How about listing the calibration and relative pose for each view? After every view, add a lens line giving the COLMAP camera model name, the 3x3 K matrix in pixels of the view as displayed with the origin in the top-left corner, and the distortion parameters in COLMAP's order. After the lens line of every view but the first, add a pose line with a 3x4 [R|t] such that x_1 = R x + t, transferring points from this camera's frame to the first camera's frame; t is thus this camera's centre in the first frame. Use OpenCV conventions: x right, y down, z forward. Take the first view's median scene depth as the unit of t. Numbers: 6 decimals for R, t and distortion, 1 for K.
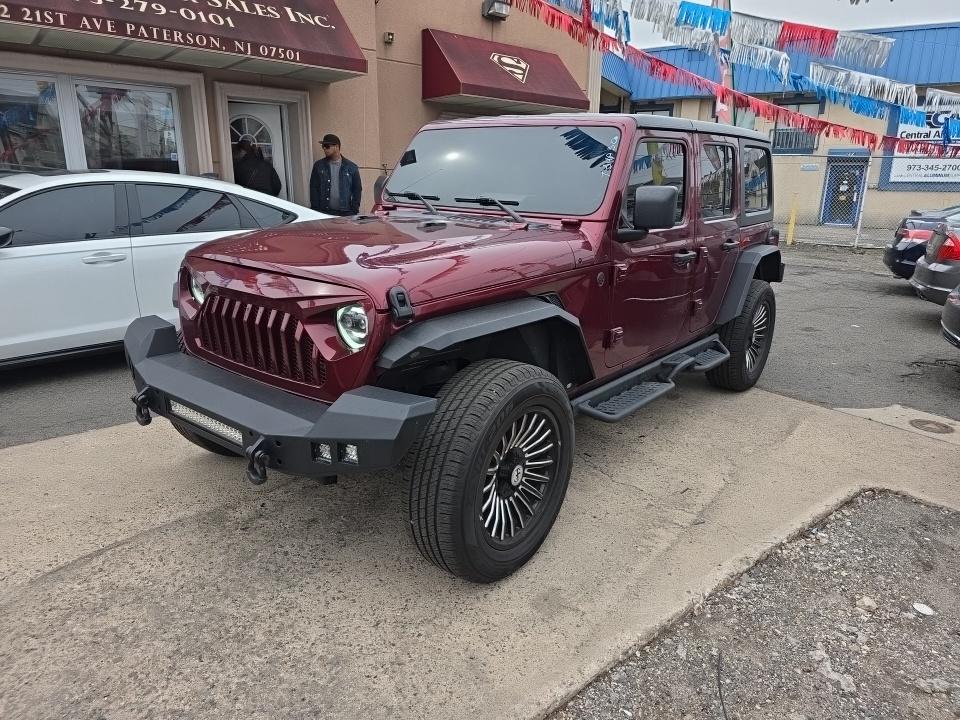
lens RADIAL K [[645.2, 0, 487.5], [0, 645.2, 362.9], [0, 0, 1]] dist [0.050385, -0.040929]
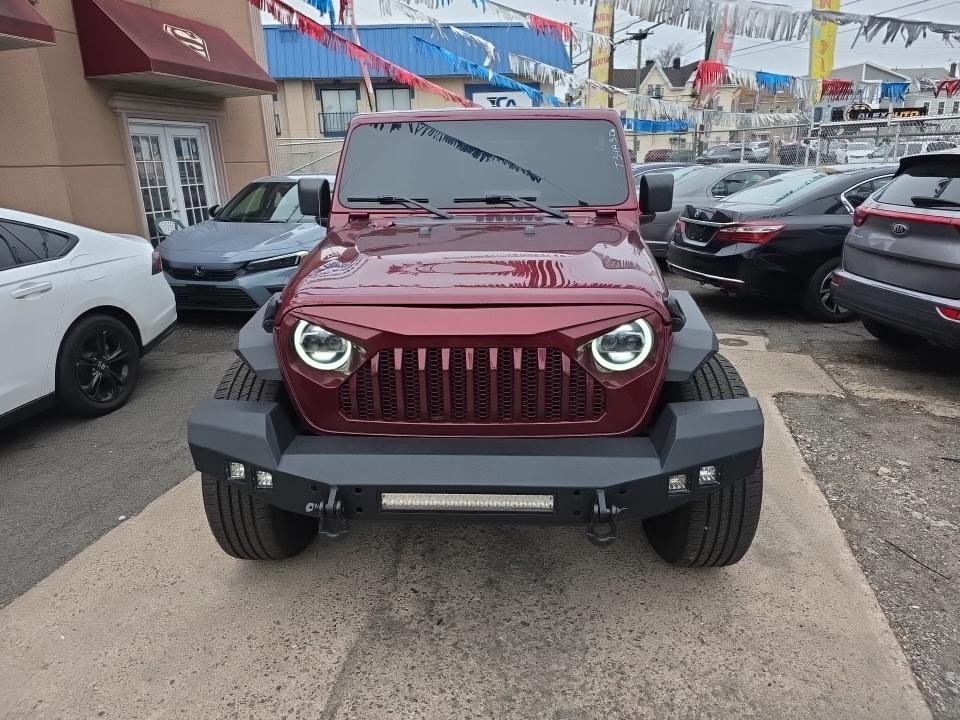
lens RADIAL K [[645.2, 0, 476.7], [0, 645.2, 358.8], [0, 0, 1]] dist [0.050385, -0.040929]
pose [[0.817261, -0.213936, 0.535084, -0.676517], [0.202148, 0.975962, 0.081456, -0.121595], [-0.539648, 0.041595, 0.840863, 0.264591]]
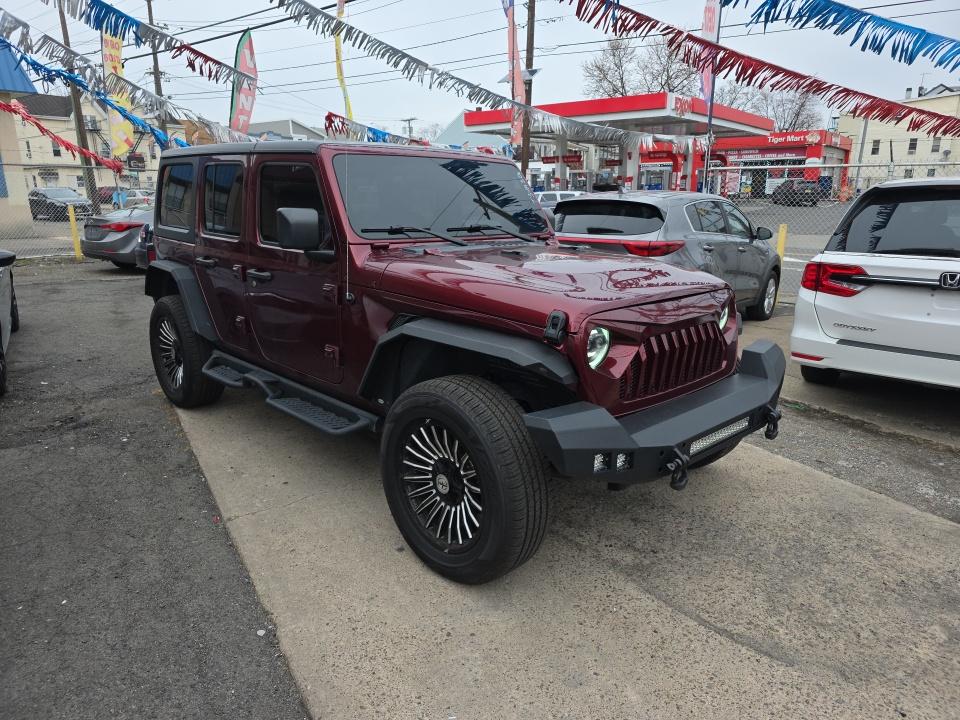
lens RADIAL K [[645.2, 0, 480.9], [0, 645.2, 360.6], [0, 0, 1]] dist [0.050385, -0.040929]
pose [[0.150607, -0.272319, 0.950347, -1.273828], [0.271296, 0.935791, 0.225154, -0.329813], [-0.950640, 0.223916, 0.214816, 0.937662]]
